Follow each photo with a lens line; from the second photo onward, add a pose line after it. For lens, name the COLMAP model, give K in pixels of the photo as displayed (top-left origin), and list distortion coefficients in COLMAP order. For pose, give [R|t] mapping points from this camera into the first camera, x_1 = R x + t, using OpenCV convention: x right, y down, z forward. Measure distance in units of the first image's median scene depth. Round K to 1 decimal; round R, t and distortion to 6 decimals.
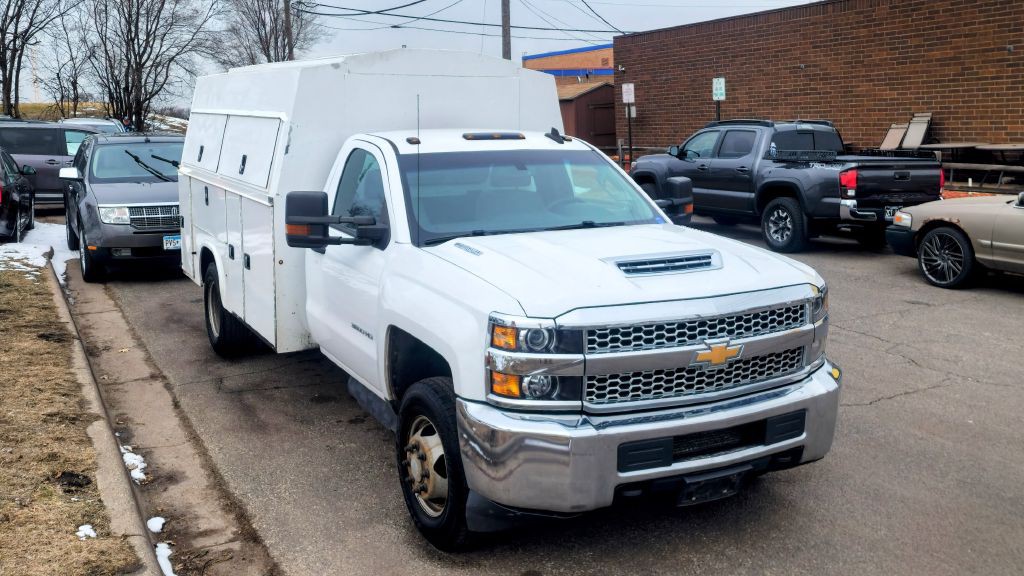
lens RADIAL K [[1035.9, 0, 526.8], [0, 1035.9, 192.8], [0, 0, 1]] dist [0.114291, -0.005941]
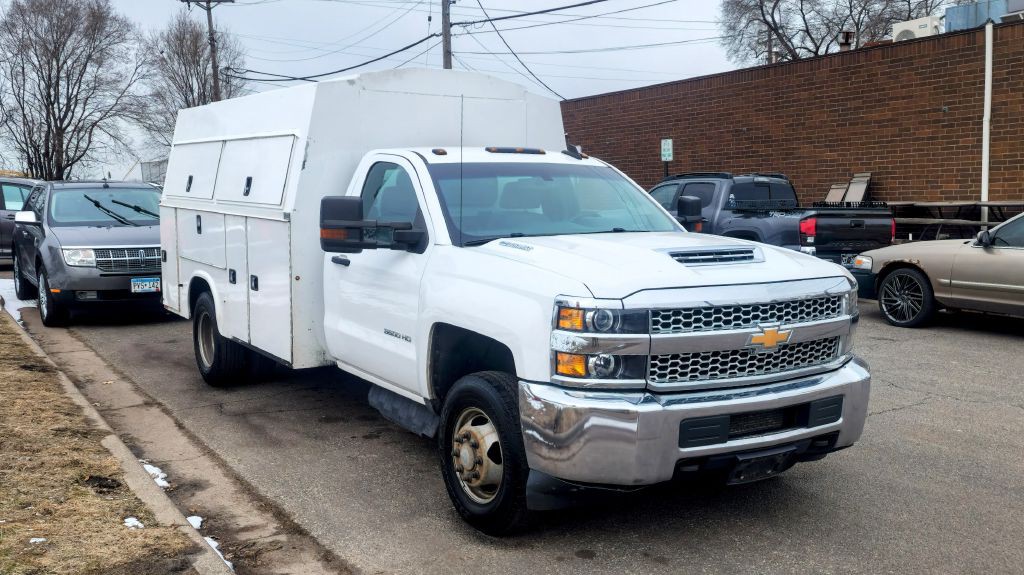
lens RADIAL K [[1031.1, 0, 512.0], [0, 1031.1, 287.5], [0, 0, 1]] dist [0.093221, 0.020735]
pose [[0.997804, 0.002210, 0.066198, -0.105182], [-0.003187, 0.999887, 0.014658, 0.067205], [-0.066158, -0.014837, 0.997699, -0.009417]]
